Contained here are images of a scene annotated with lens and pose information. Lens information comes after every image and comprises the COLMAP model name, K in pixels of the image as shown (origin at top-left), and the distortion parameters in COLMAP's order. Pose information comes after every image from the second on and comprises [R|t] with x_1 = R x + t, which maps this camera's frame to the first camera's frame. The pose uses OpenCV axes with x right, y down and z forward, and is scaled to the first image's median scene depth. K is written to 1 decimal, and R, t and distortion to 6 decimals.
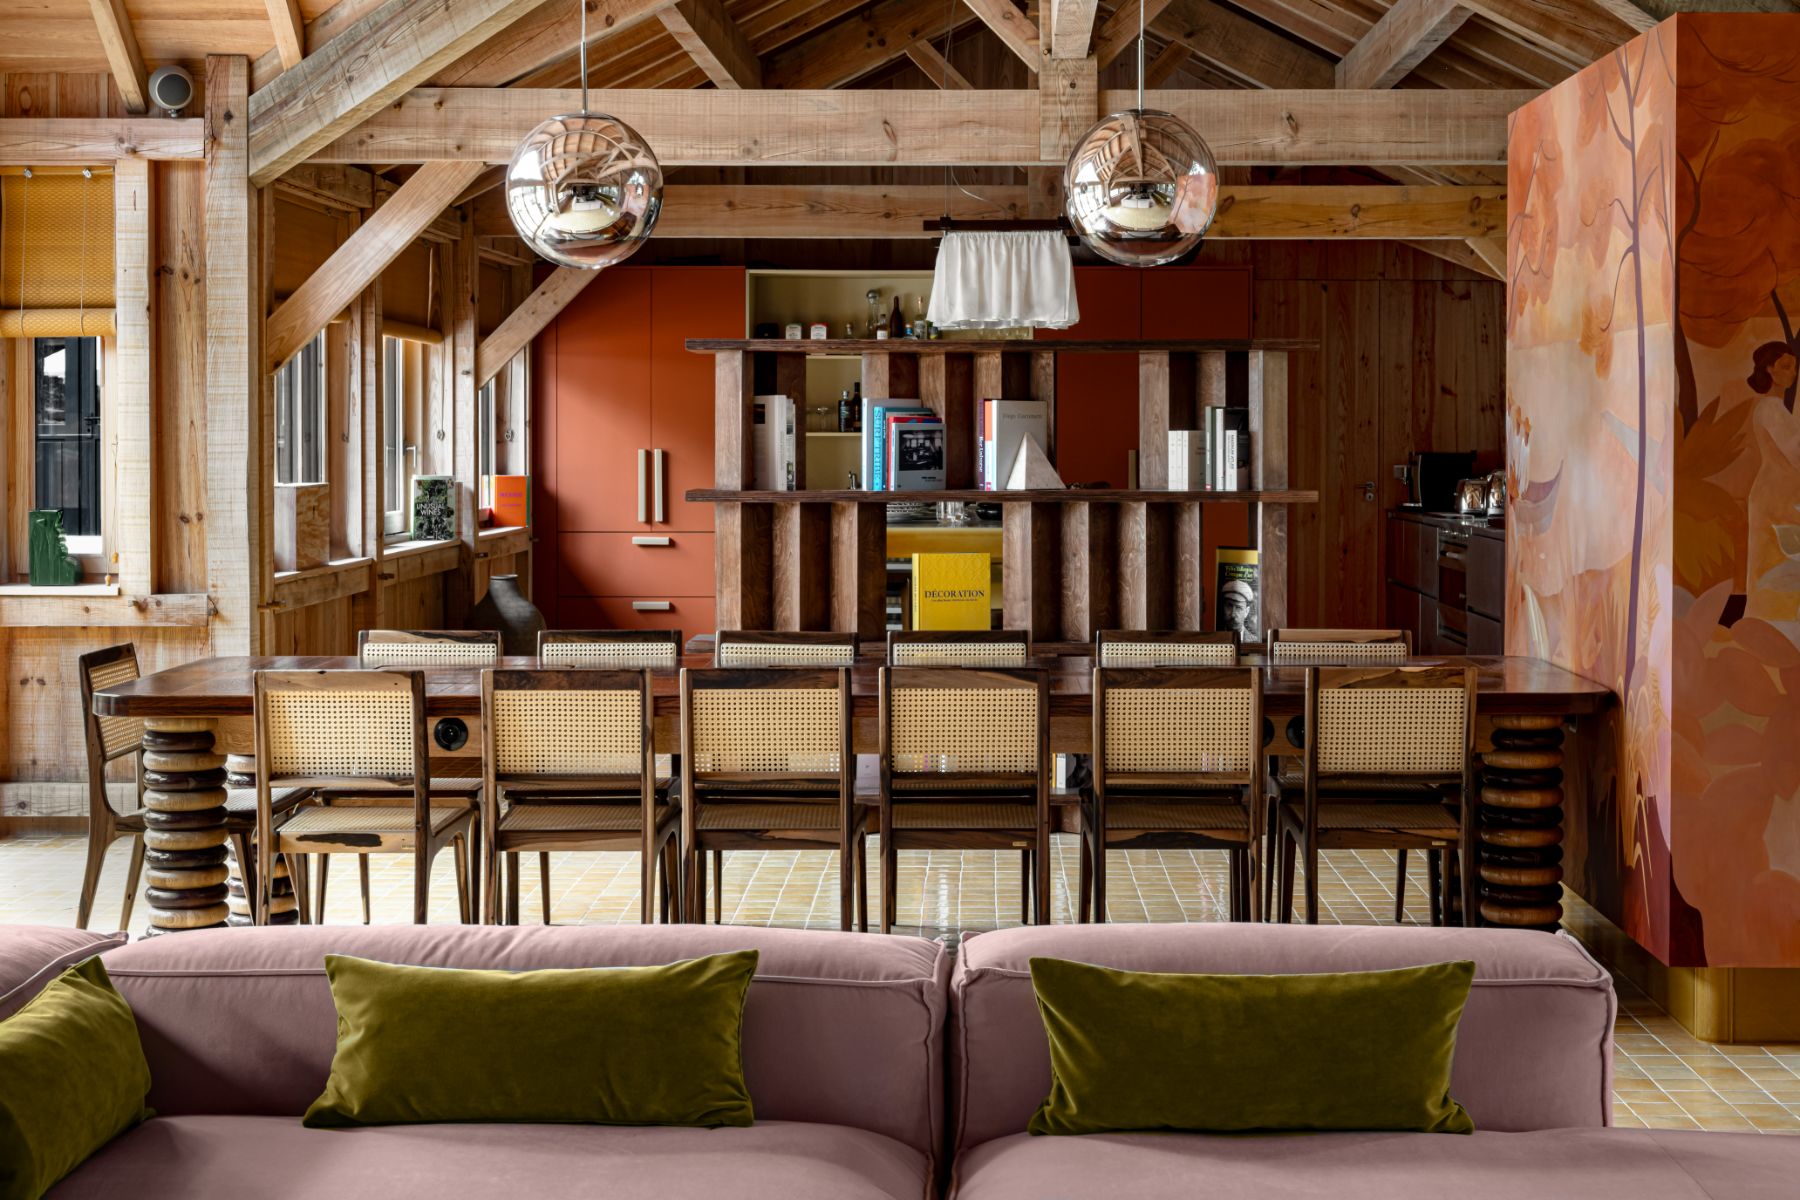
lens RADIAL K [[3761.6, 0, 902.1], [0, 3761.6, 595.2], [0, 0, 1]] dist [0.222745, 0.000000]
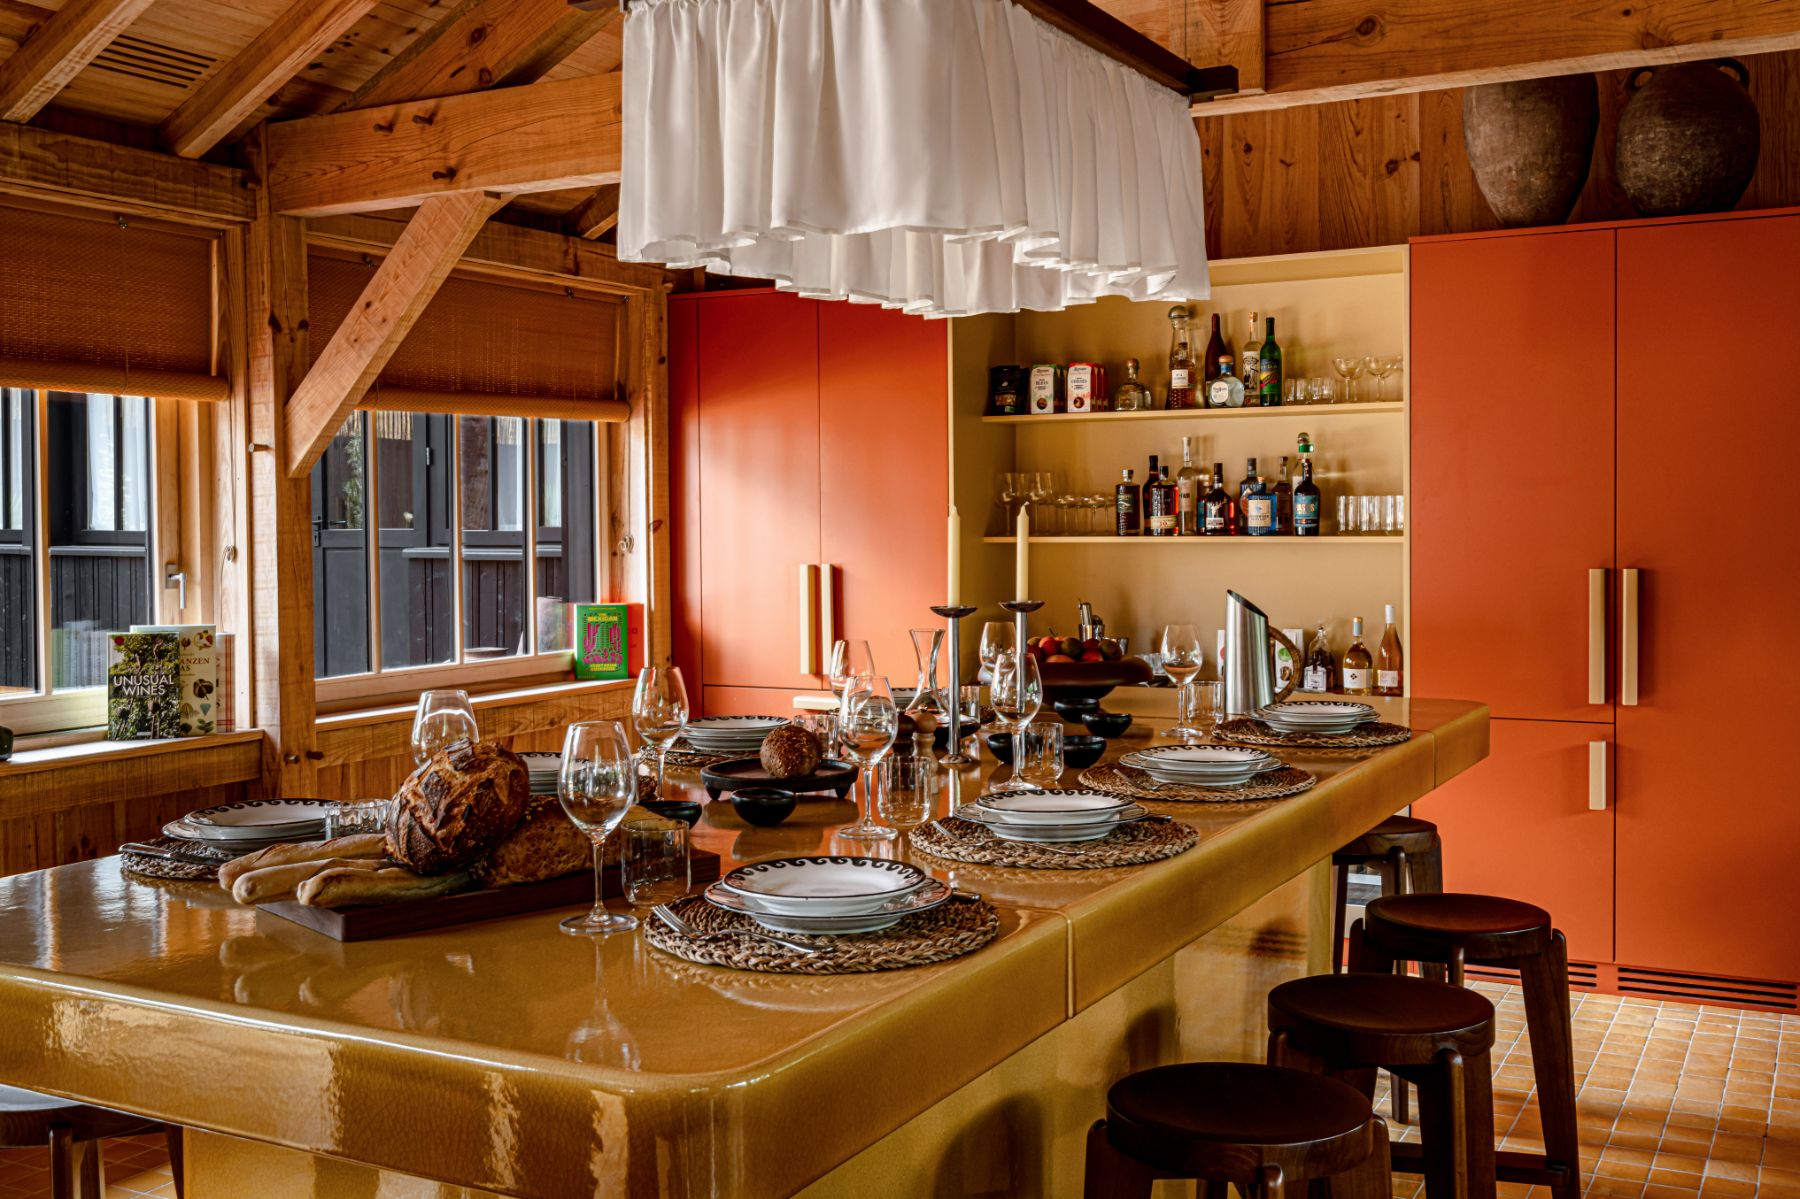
lens RADIAL K [[1936.1, 0, 897.4], [0, 1936.1, 584.3], [0, 0, 1]] dist [0.001608, 0.000000]
pose [[0.885300, 0.008258, -0.464947, 0.111533], [-0.009894, 0.999950, -0.001077, -0.038420], [0.464915, 0.005554, 0.885338, 0.779589]]
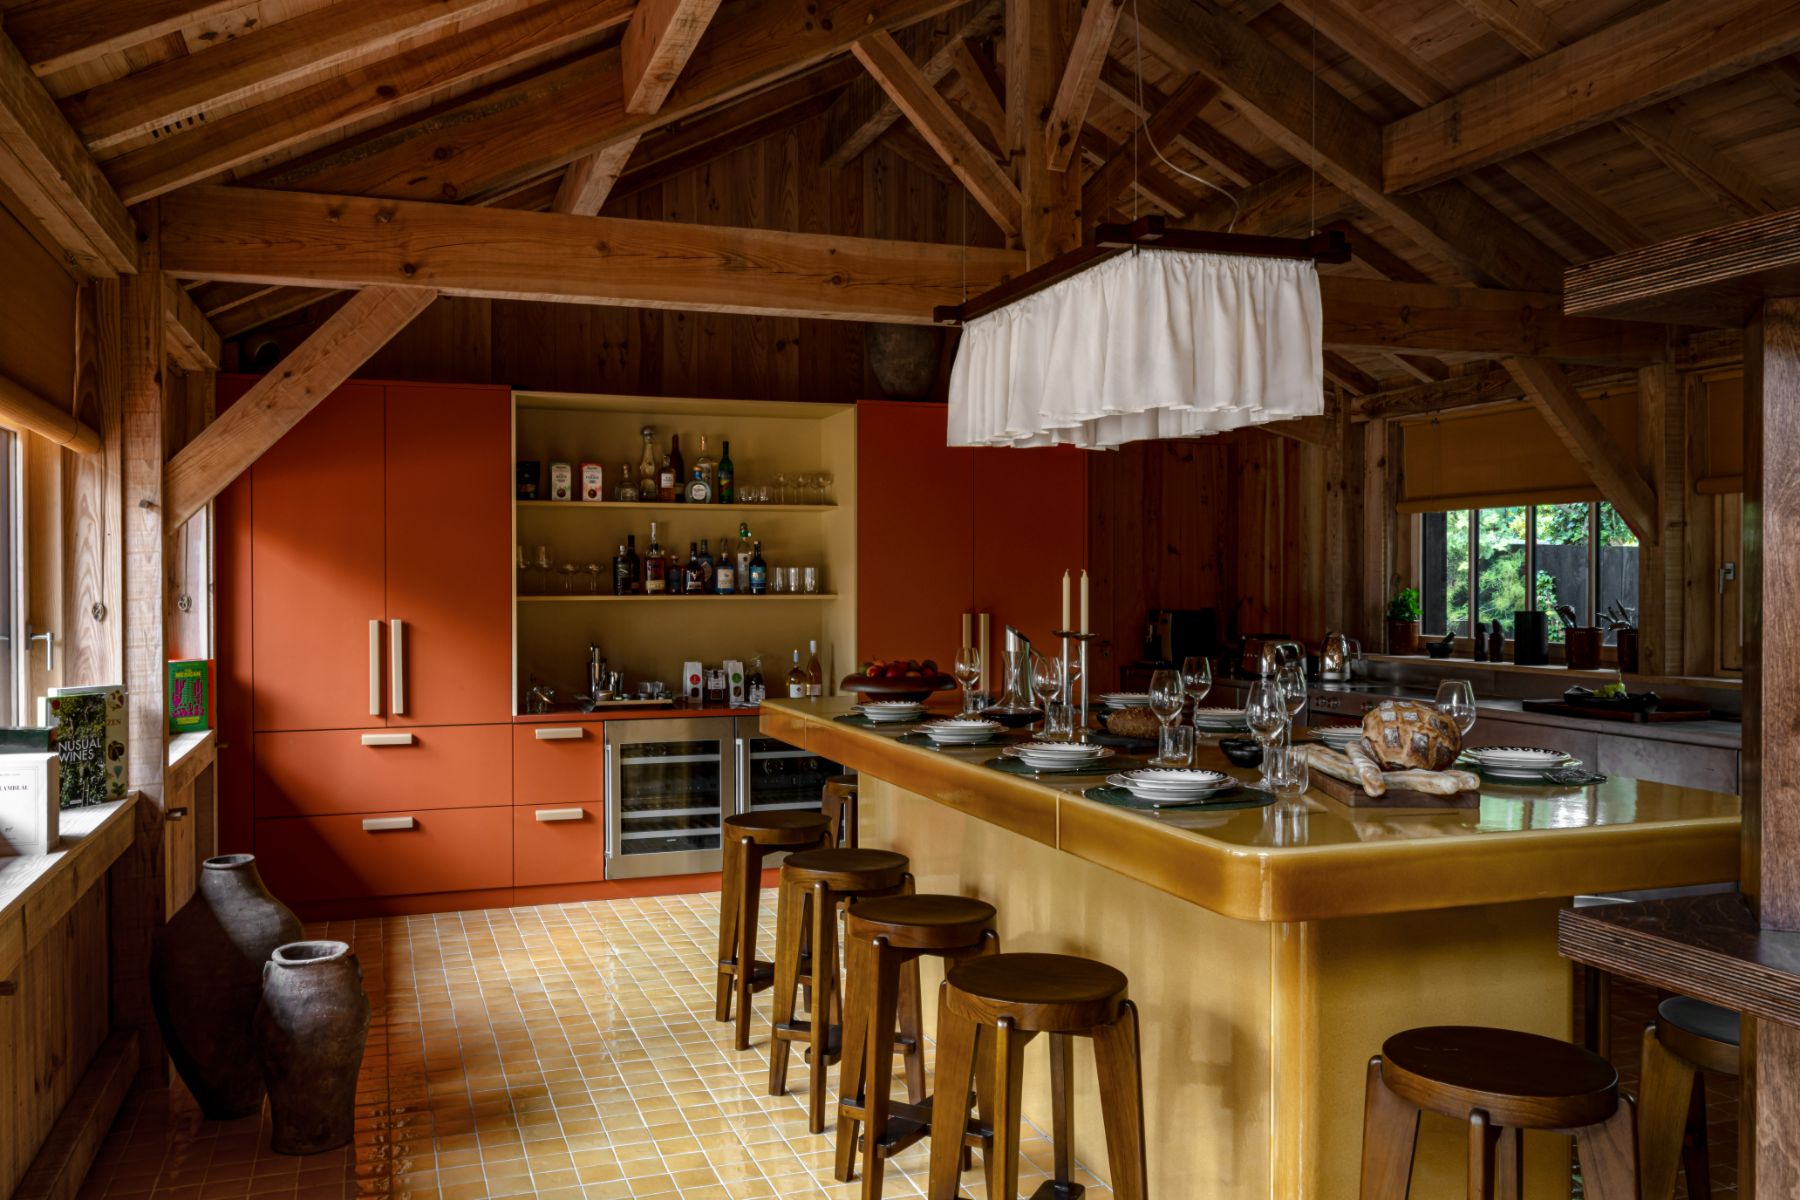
lens RADIAL K [[1565.6, 0, 890.5], [0, 1565.6, 613.1], [0, 0, 1]] dist [0.020065, -0.002607]
pose [[0.926199, -0.011444, 0.376861, -0.100903], [0.019208, 0.999673, -0.016851, -0.035971], [-0.376546, 0.022846, 0.926116, 0.733305]]
